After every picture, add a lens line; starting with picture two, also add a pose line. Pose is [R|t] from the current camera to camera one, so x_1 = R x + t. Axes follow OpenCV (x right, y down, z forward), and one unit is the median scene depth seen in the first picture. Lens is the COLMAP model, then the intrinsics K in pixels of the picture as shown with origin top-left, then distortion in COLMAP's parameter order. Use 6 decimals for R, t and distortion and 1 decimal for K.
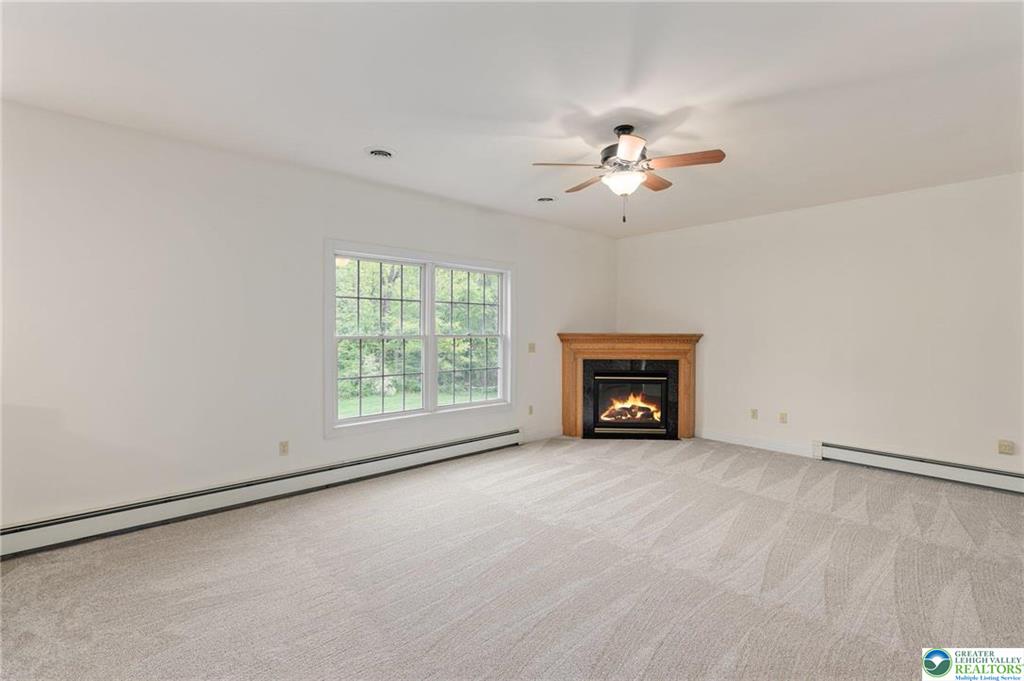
lens RADIAL K [[466.4, 0, 509.9], [0, 466.4, 338.5], [0, 0, 1]] dist [-0.002992, 0.000236]
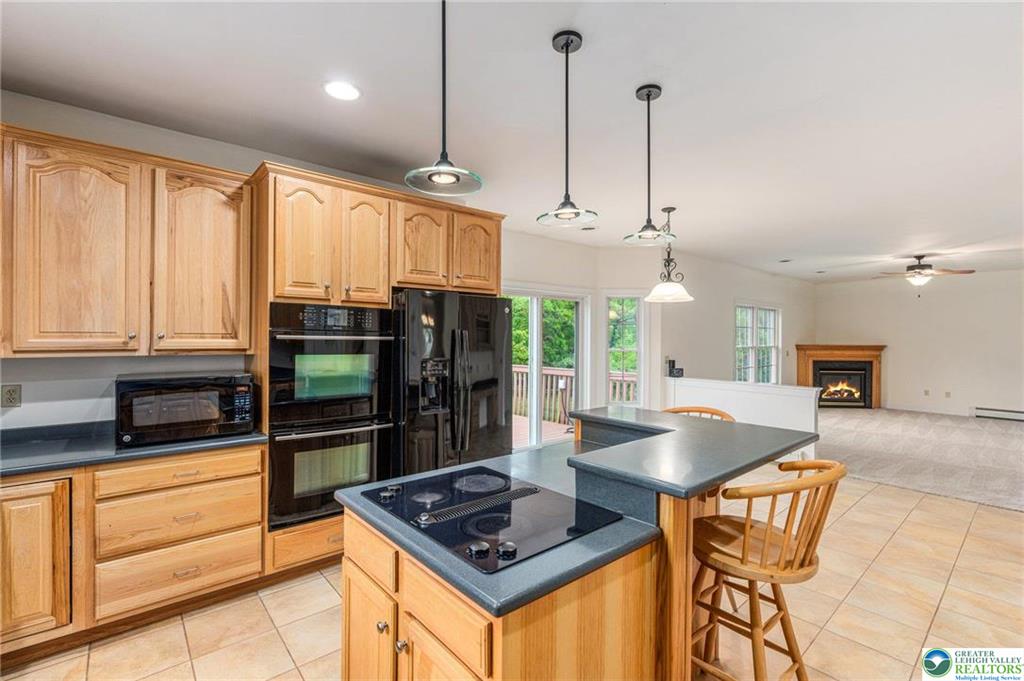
lens RADIAL K [[466.4, 0, 509.9], [0, 466.4, 338.5], [0, 0, 1]] dist [-0.002992, 0.000236]
pose [[0.999890, 0.002853, -0.014535, -0.892525], [-0.002990, 0.999951, -0.009452, -0.014002], [0.014507, 0.009494, 0.999850, -0.663308]]
